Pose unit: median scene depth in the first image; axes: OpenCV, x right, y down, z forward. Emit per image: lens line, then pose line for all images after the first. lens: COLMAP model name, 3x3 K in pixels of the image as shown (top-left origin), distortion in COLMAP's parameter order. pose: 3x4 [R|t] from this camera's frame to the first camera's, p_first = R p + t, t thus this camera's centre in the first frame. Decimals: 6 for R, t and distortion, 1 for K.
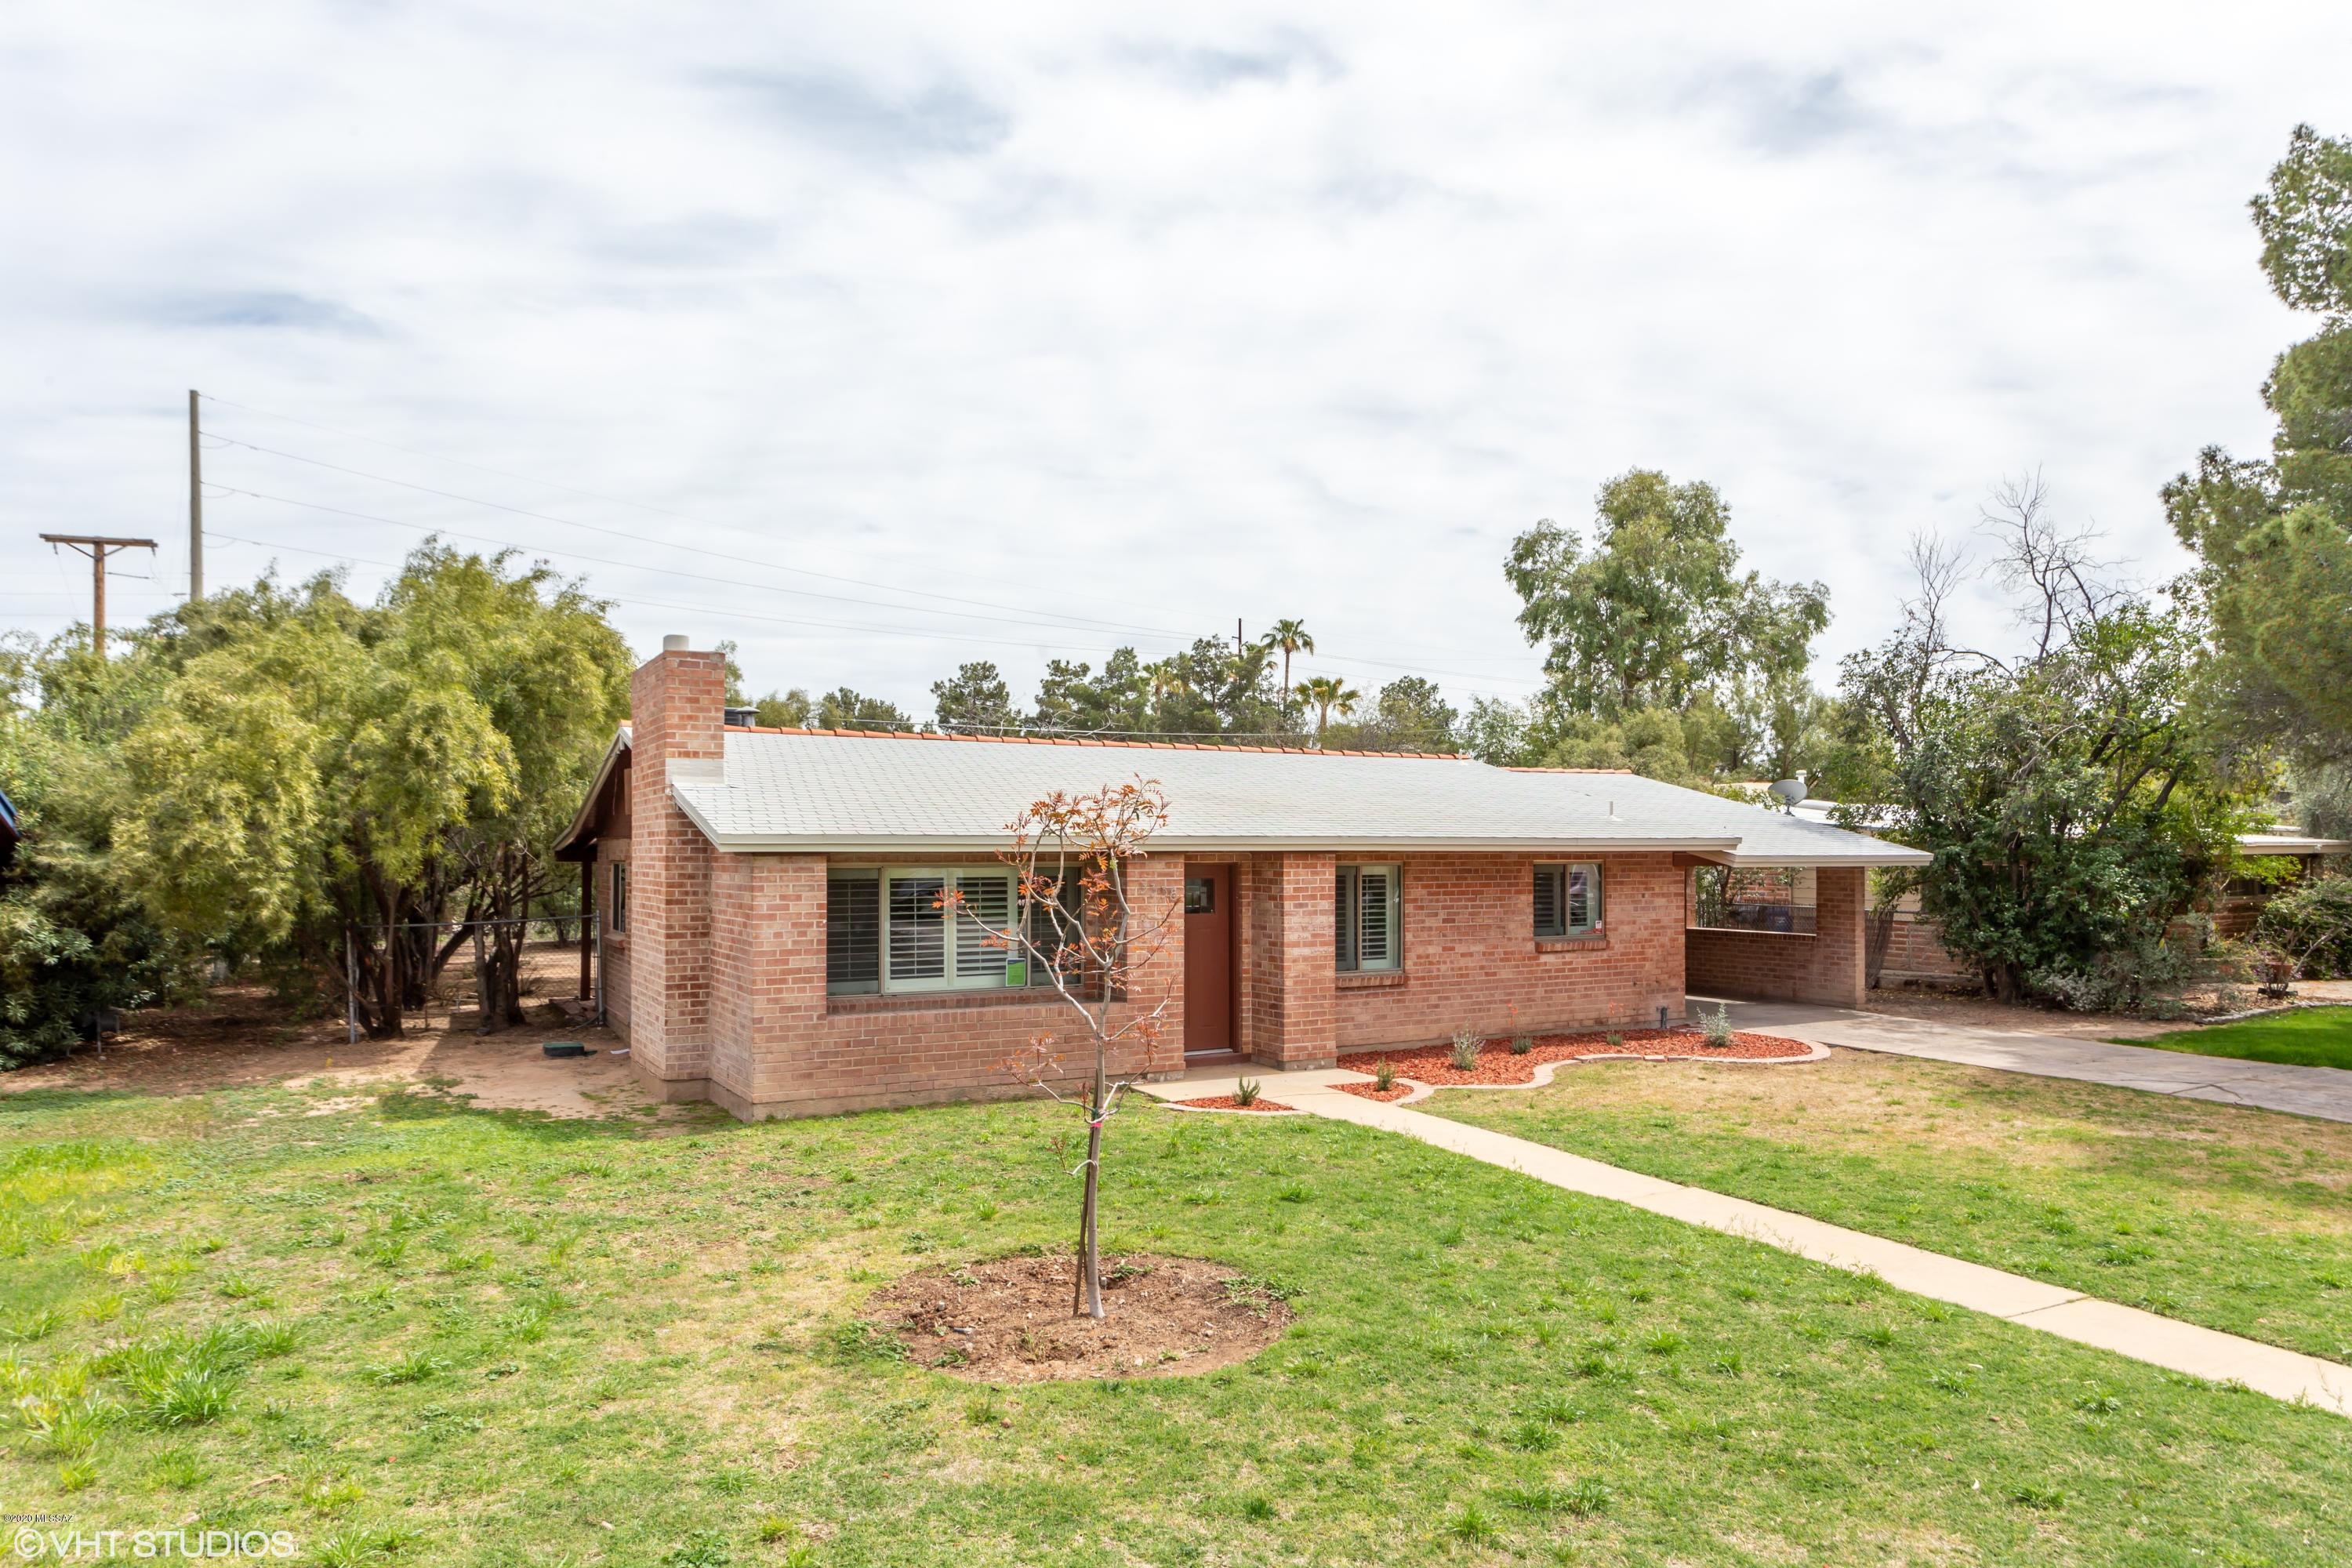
lens RADIAL K [[1559.6, 0, 1175.9], [0, 1559.6, 791.3], [0, 0, 1]] dist [-0.000306, 0.000161]
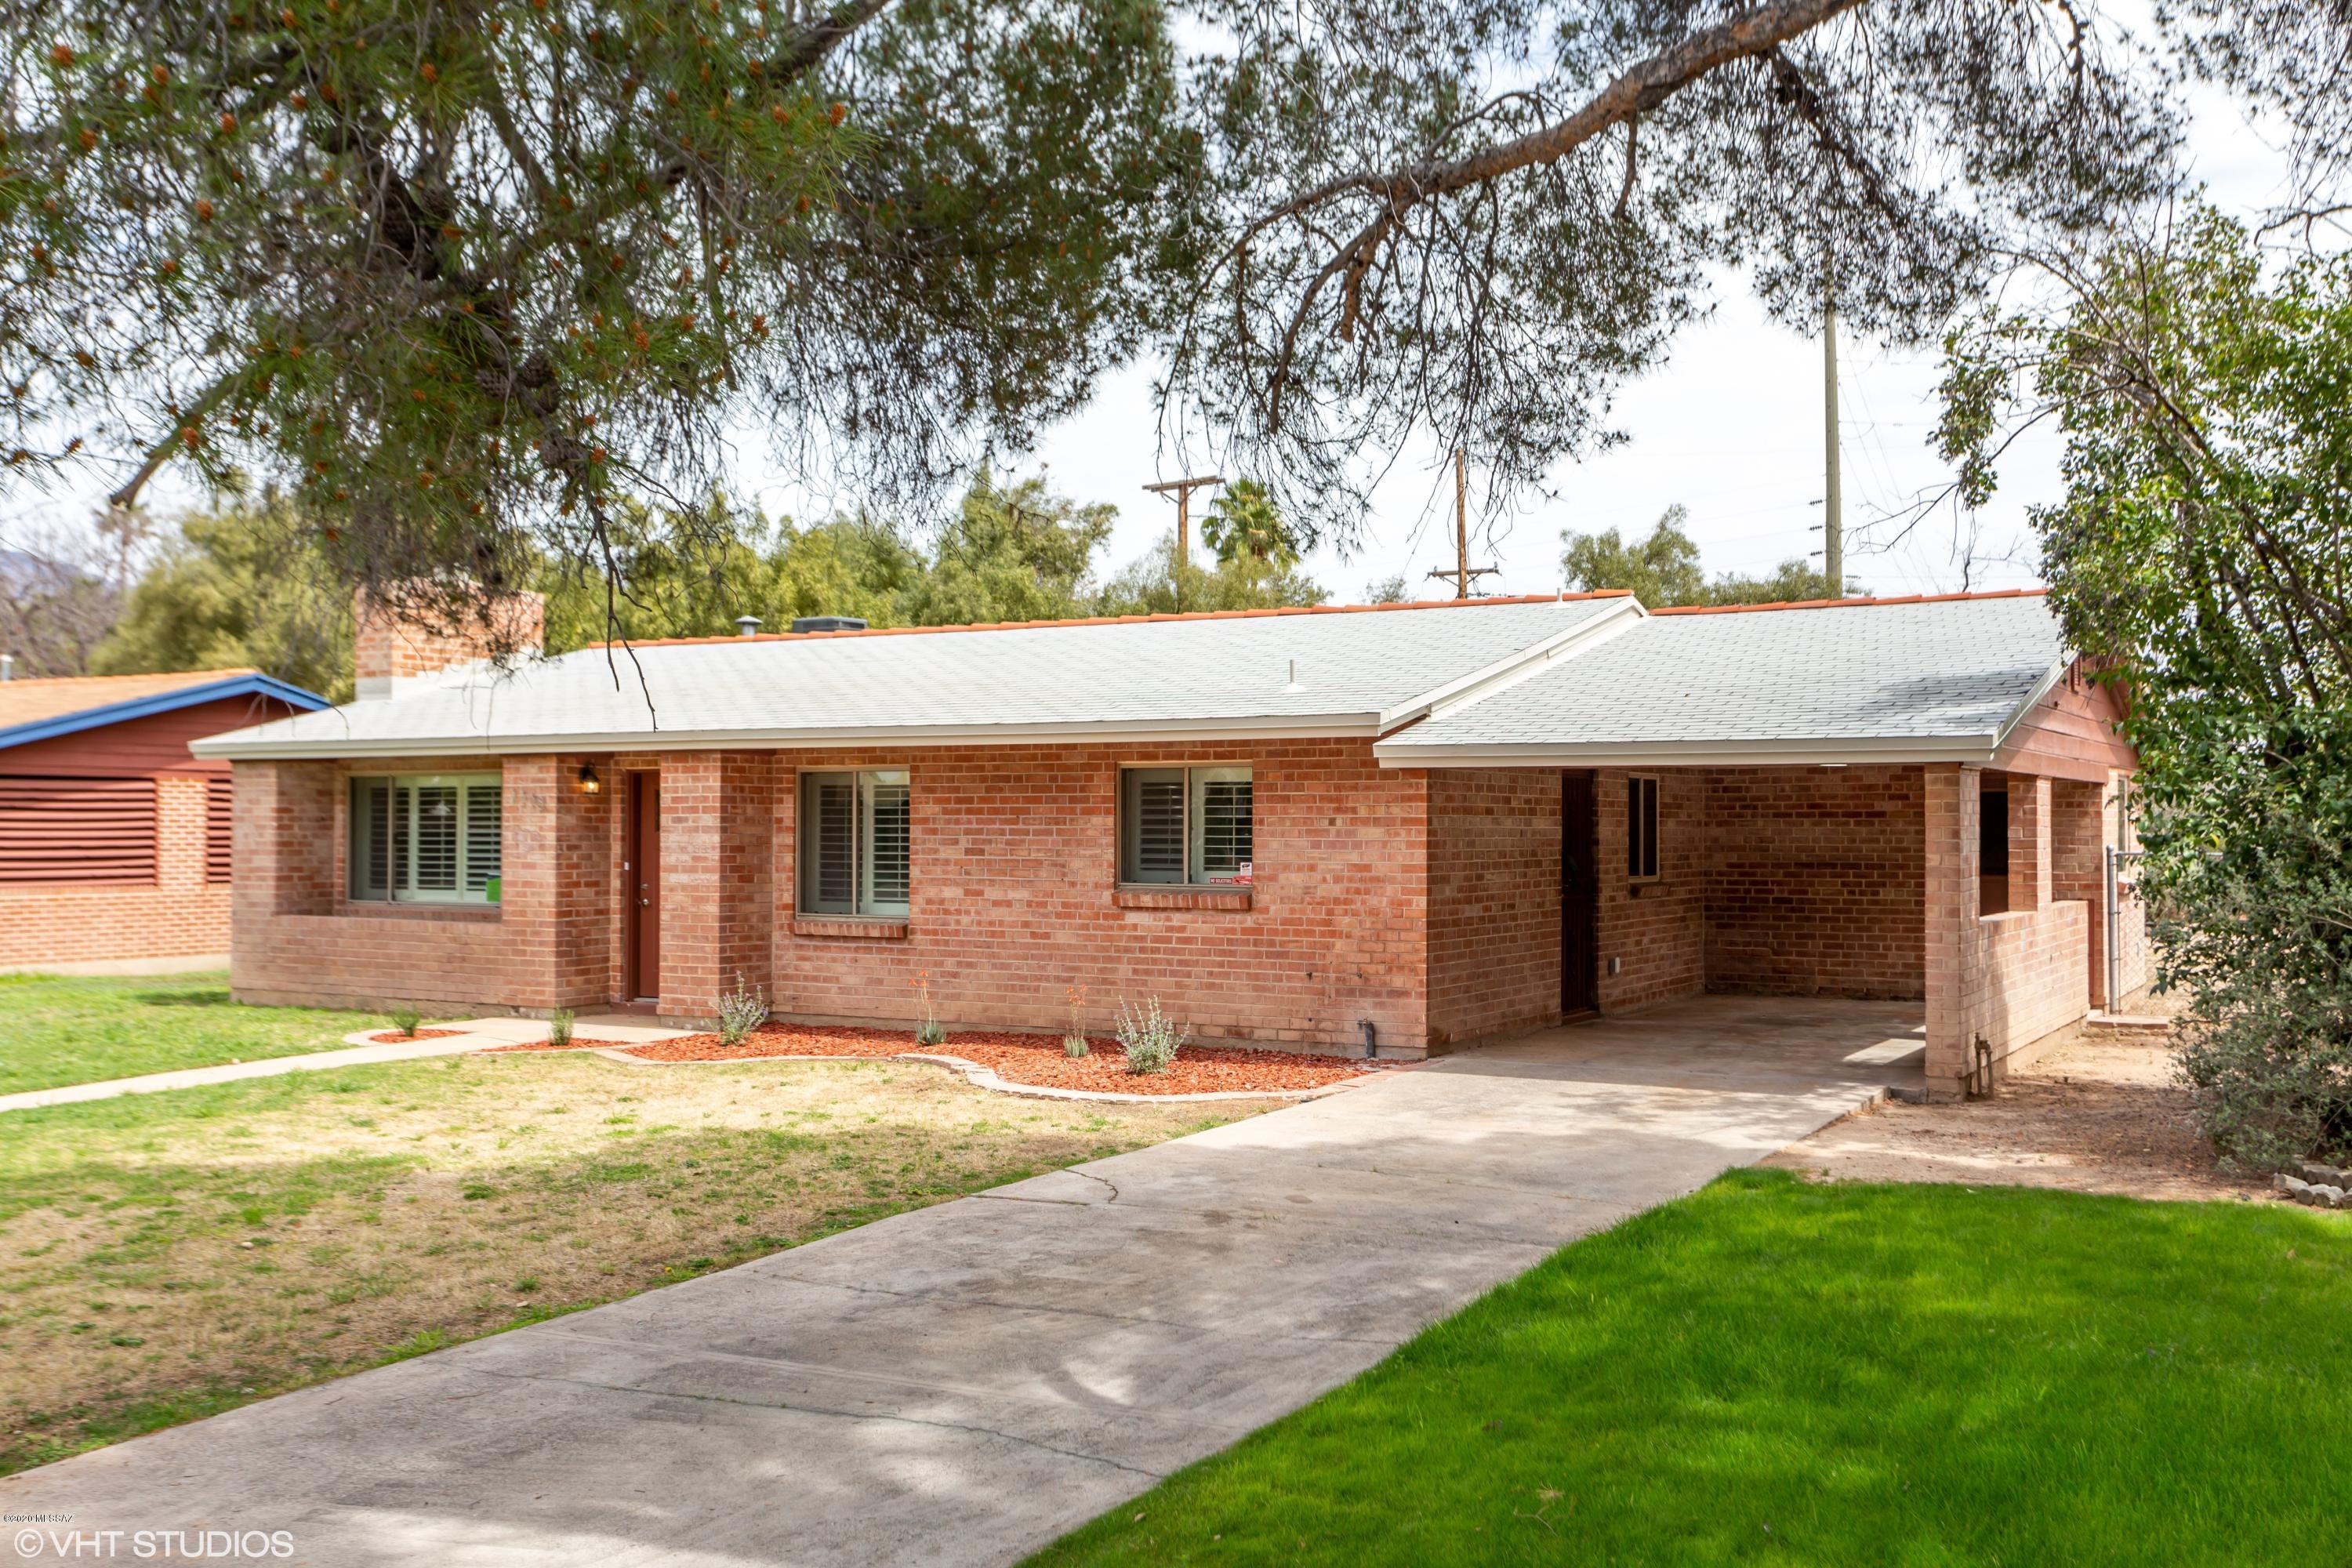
lens RADIAL K [[2187.3, 0, 1176.7], [0, 2187.3, 786.9], [0, 0, 1]] dist [0.006654, 0.000000]
pose [[0.508160, -0.010988, -0.861193, 1.061972], [0.028124, 0.999597, 0.003842, 0.055104], [0.860803, -0.026172, 0.508264, 0.607741]]
